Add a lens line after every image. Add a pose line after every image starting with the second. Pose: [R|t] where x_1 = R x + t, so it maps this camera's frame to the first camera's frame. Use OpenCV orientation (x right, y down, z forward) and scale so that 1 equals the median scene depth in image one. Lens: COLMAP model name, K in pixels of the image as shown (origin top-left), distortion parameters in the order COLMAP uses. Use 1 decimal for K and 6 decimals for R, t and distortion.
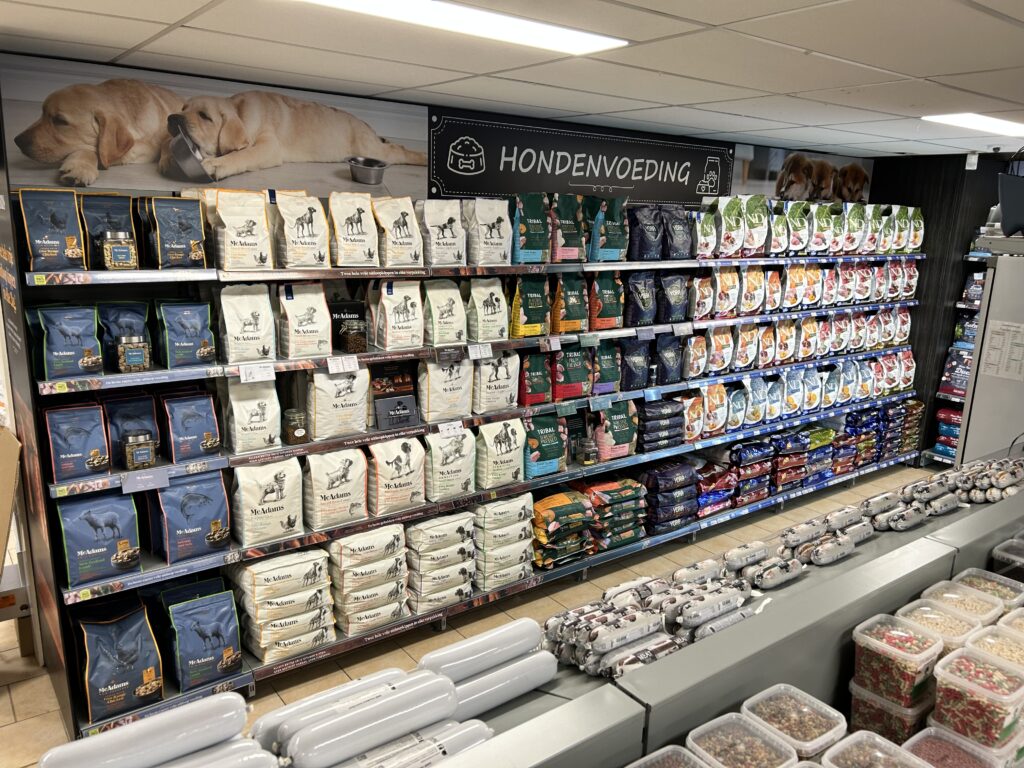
lens RADIAL K [[771.1, 0, 512.4], [0, 771.1, 382.6], [0, 0, 1]] dist [0.049364, -0.060163]
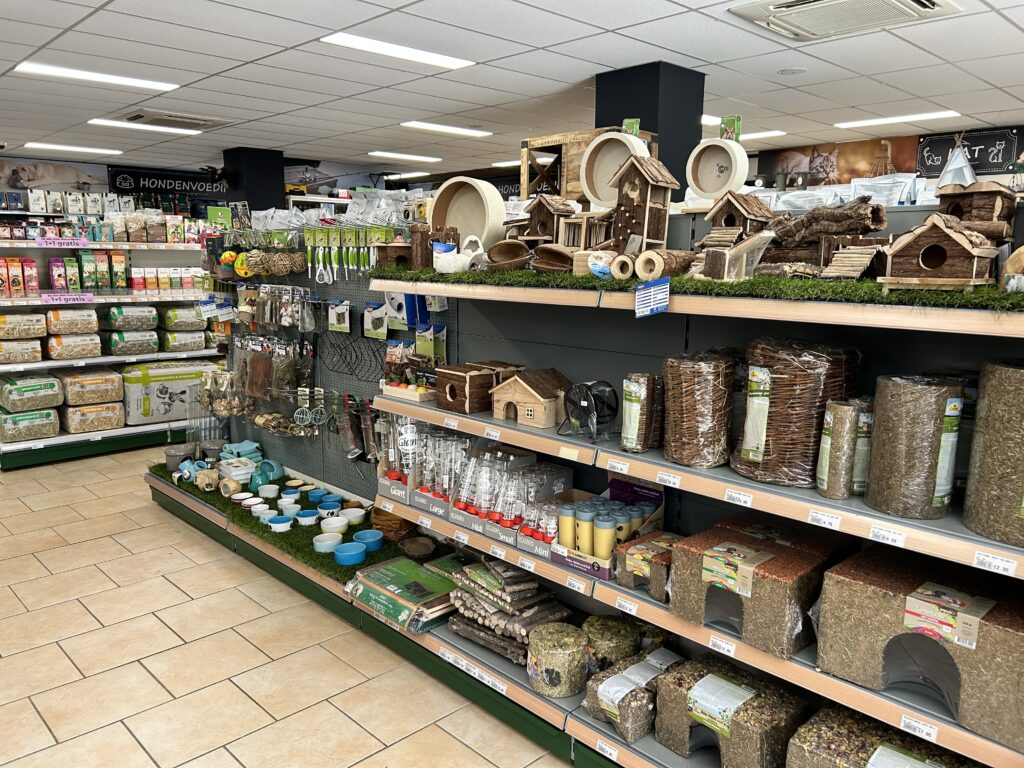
lens RADIAL K [[771.1, 0, 508.1], [0, 771.1, 389.2], [0, 0, 1]] dist [0.049364, -0.060163]
pose [[0.989115, -0.059014, 0.134795, 1.003813], [0.066233, 0.996565, -0.049713, 0.783062], [-0.131398, 0.058100, 0.989626, -2.195725]]
